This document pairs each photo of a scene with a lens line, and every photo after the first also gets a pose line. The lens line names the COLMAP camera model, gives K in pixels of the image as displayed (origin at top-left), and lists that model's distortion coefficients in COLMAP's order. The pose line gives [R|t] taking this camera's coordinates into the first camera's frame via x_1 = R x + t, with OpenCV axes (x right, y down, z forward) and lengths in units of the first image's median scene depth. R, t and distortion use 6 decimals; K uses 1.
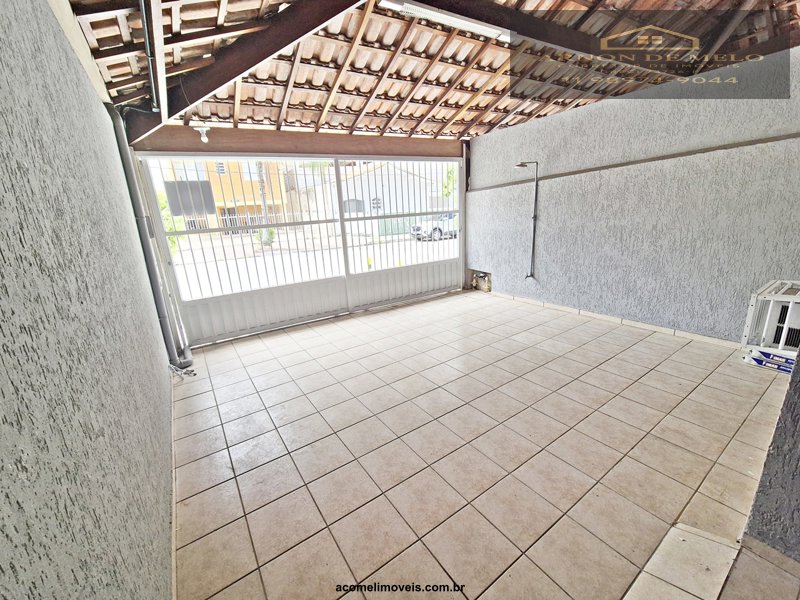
lens RADIAL K [[328.6, 0, 399.9], [0, 328.6, 300.2], [0, 0, 1]] dist [-0.000073, -0.000062]
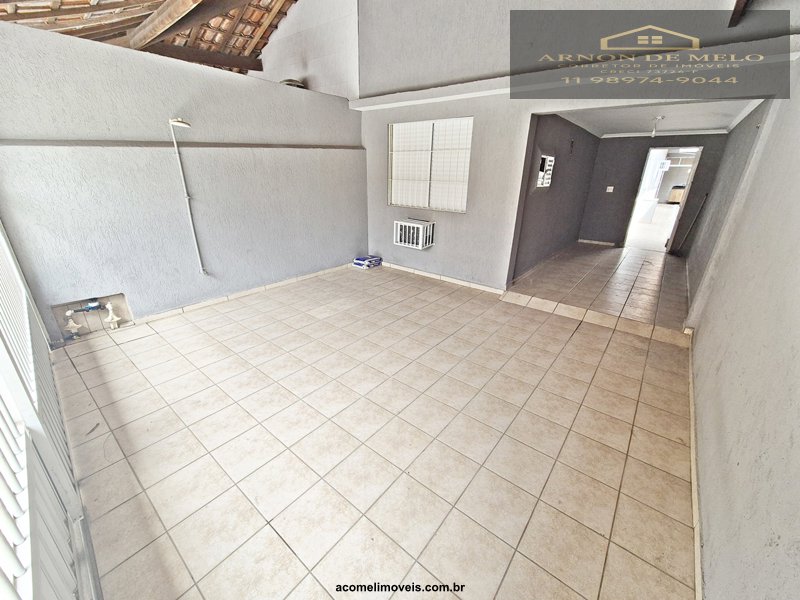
lens RADIAL K [[328.6, 0, 398.4], [0, 328.6, 297.0], [0, 0, 1]] dist [-0.000073, -0.000062]
pose [[-0.276186, -0.295438, 0.914570, -0.473918], [0.255846, 0.894647, 0.366264, -0.190557], [-0.926426, 0.335146, -0.171503, 0.730228]]
